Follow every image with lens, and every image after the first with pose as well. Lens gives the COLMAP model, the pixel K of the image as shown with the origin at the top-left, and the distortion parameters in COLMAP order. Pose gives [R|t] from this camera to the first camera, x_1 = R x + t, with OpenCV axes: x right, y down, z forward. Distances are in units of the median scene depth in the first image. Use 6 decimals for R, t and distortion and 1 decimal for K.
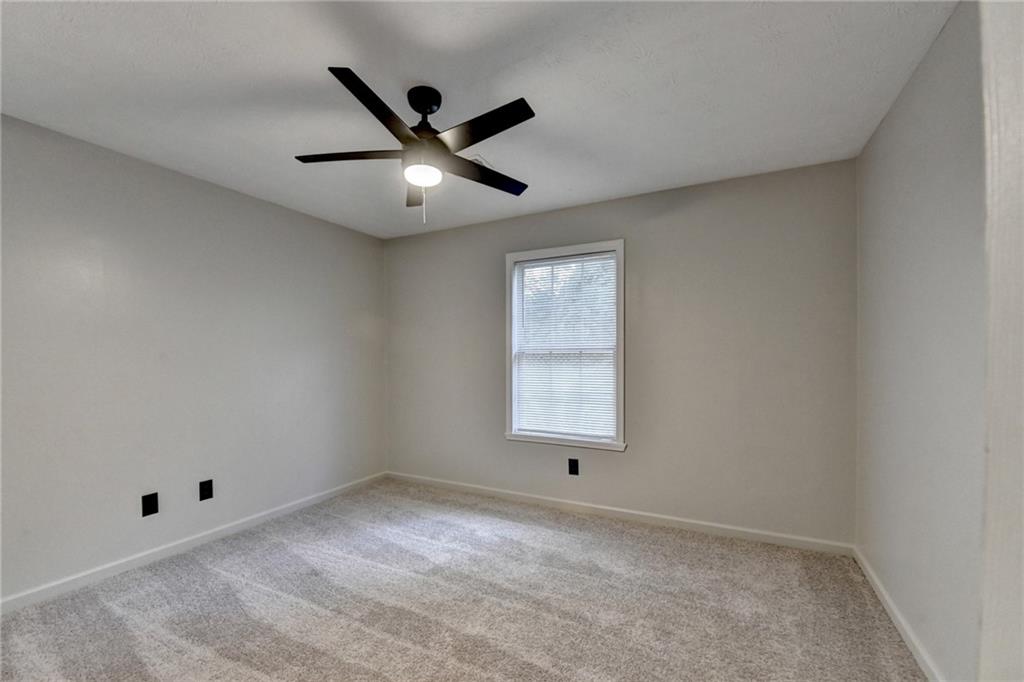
lens RADIAL K [[410.0, 0, 514.5], [0, 410.0, 367.4], [0, 0, 1]] dist [-0.012925, -0.000084]
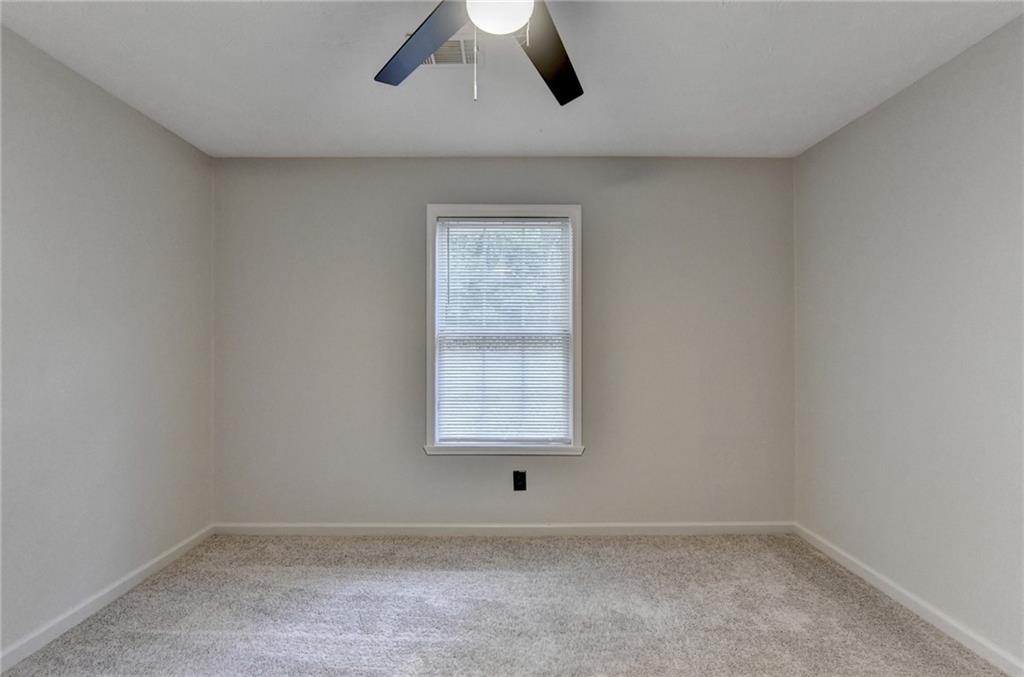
lens RADIAL K [[423.9, 0, 500.4], [0, 423.9, 346.6], [0, 0, 1]] dist [-0.017305, -0.000317]
pose [[0.897176, -0.001795, 0.441669, -0.257699], [0.012419, 0.999699, -0.021165, -0.001592], [-0.441498, 0.024474, 0.896928, 0.277939]]
